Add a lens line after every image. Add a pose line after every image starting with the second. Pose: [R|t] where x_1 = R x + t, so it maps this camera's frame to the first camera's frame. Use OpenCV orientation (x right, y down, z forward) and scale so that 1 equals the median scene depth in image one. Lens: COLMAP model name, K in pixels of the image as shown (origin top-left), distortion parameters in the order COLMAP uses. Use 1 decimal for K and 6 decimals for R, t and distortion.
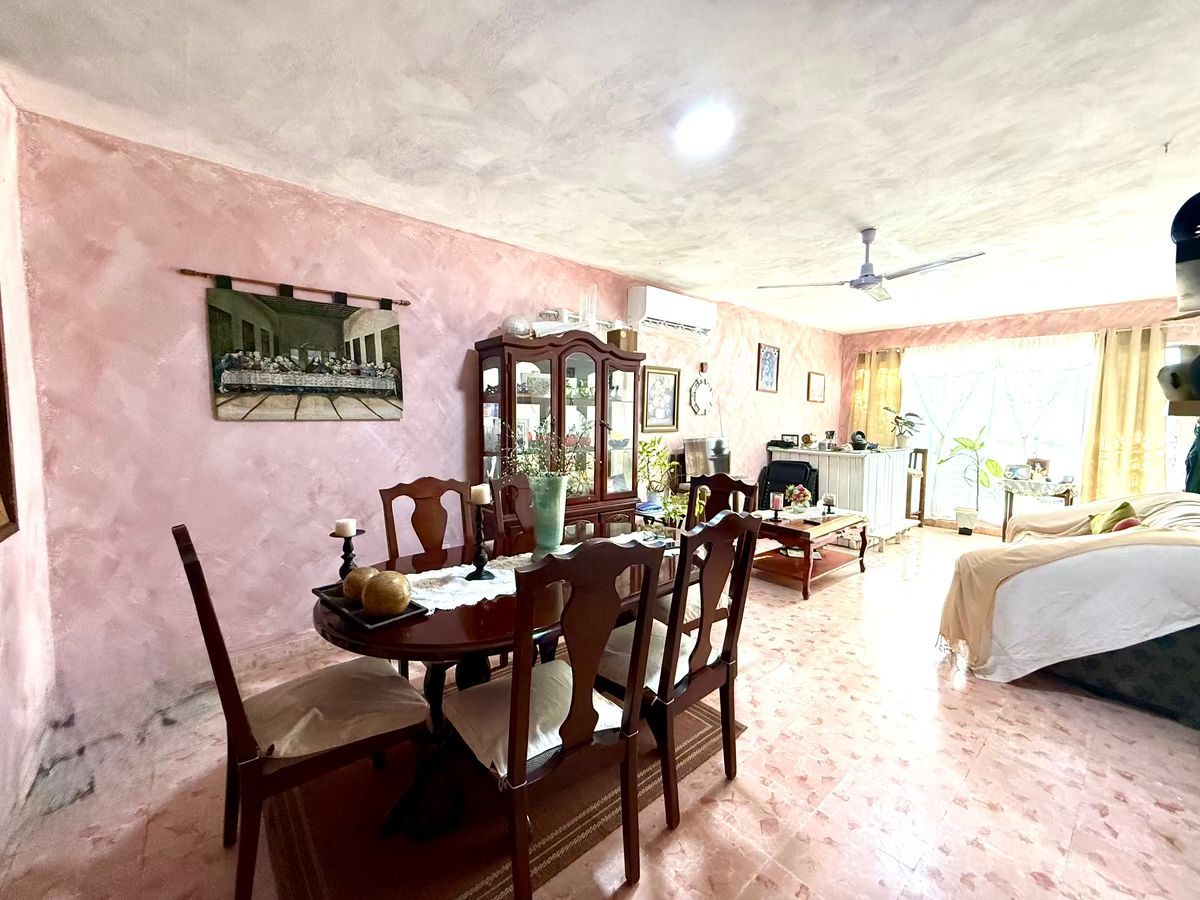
lens RADIAL K [[485.0, 0, 599.1], [0, 485.0, 451.3], [0, 0, 1]] dist [0.001178, -0.000012]
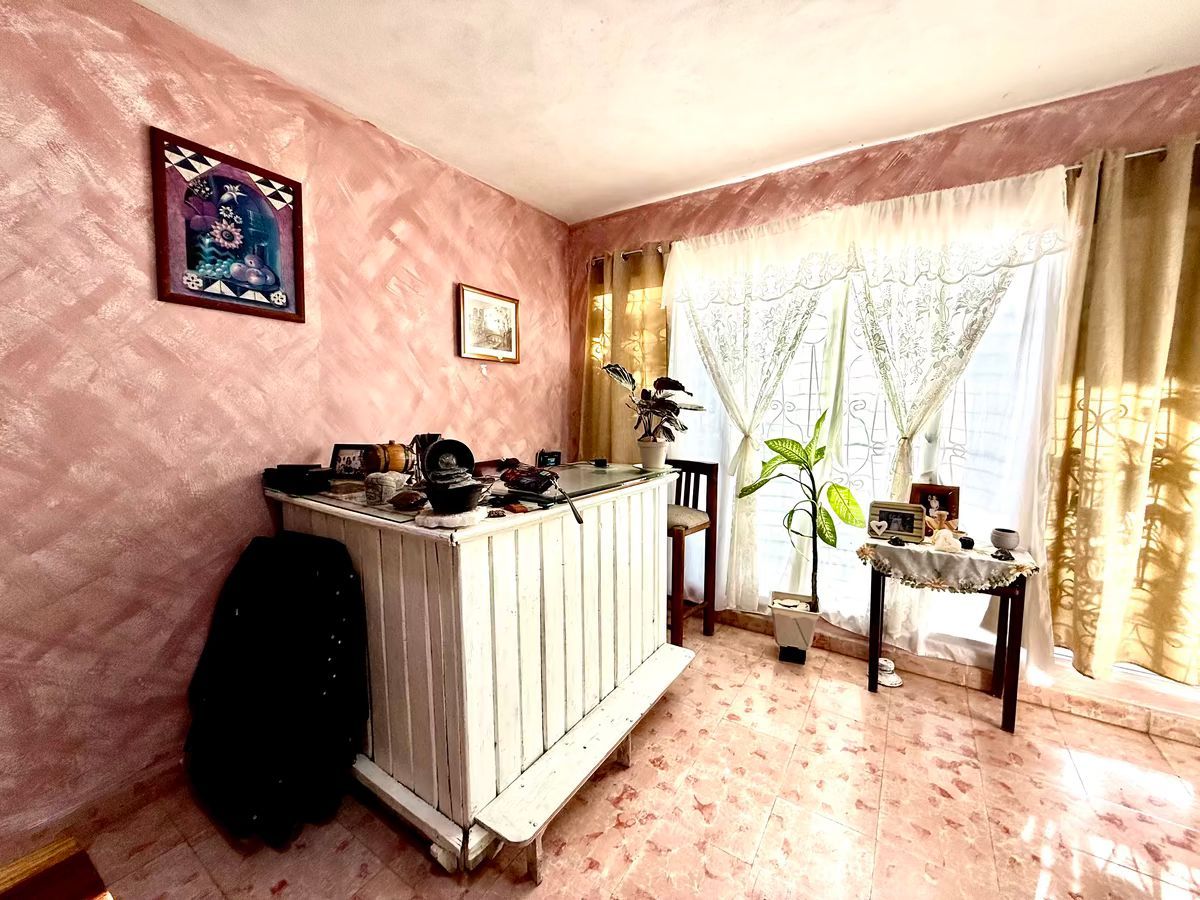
lens RADIAL K [[485.0, 0, 600.6], [0, 485.0, 450.1], [0, 0, 1]] dist [0.001178, -0.000012]
pose [[0.962297, -0.037456, 0.269411, 0.478035], [0.029617, 0.999013, 0.033106, -0.037027], [-0.270385, -0.023879, 0.962456, 0.630654]]
